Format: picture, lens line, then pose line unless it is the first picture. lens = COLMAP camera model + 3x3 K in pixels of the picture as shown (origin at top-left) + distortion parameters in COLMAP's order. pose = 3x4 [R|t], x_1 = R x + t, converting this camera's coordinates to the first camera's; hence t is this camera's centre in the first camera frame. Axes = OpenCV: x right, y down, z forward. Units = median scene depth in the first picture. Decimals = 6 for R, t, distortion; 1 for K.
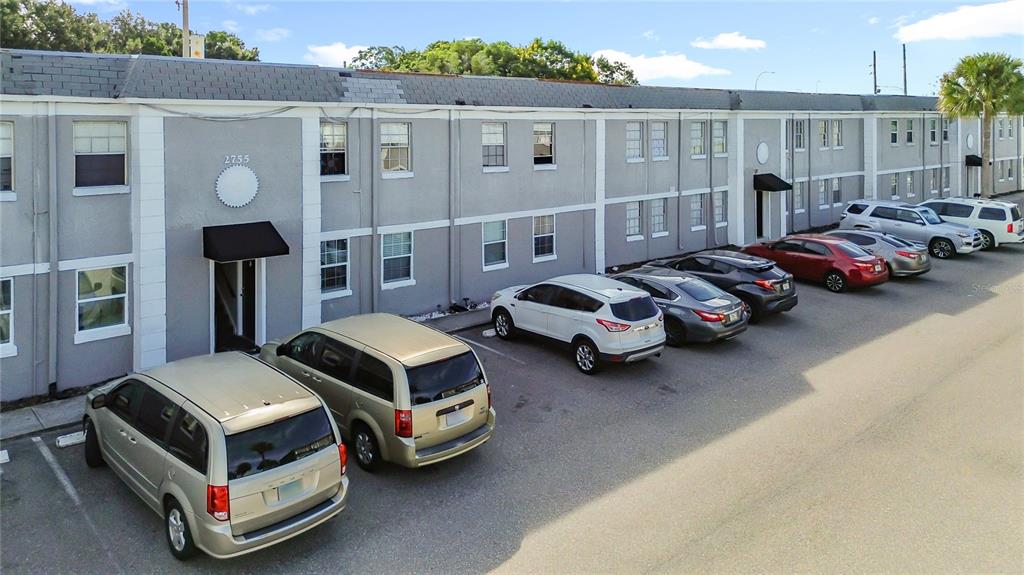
lens RADIAL K [[738.6, 0, 512.0], [0, 738.6, 287.5], [0, 0, 1]] dist [0.033051, 0.001798]
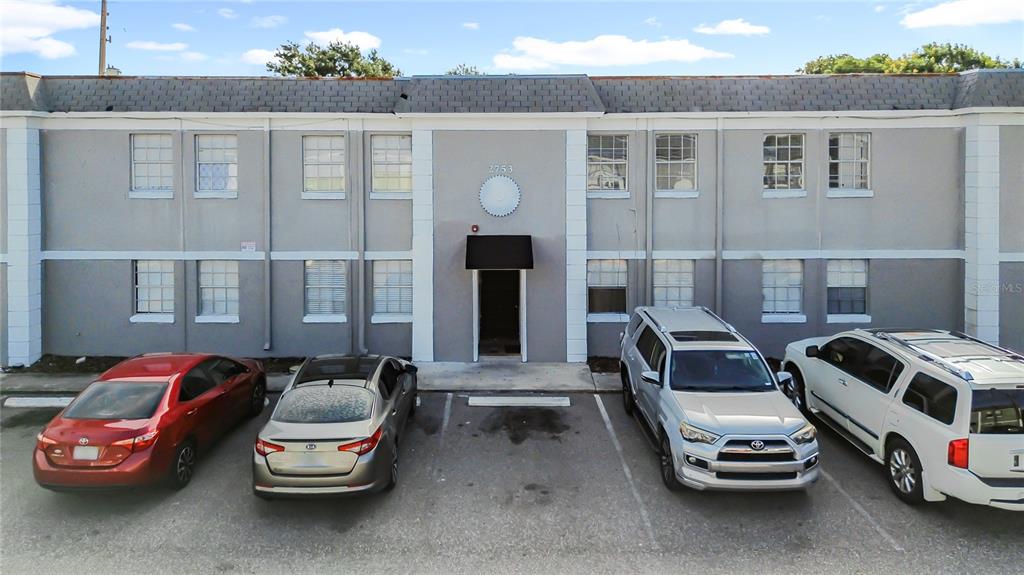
lens RADIAL K [[738.6, 0, 512.0], [0, 738.6, 287.5], [0, 0, 1]] dist [0.033051, 0.001798]
pose [[0.813173, 0.121380, -0.569225, 0.475163], [-0.130063, 0.991176, 0.025553, -0.094117], [0.567304, 0.053256, 0.821785, 0.413966]]
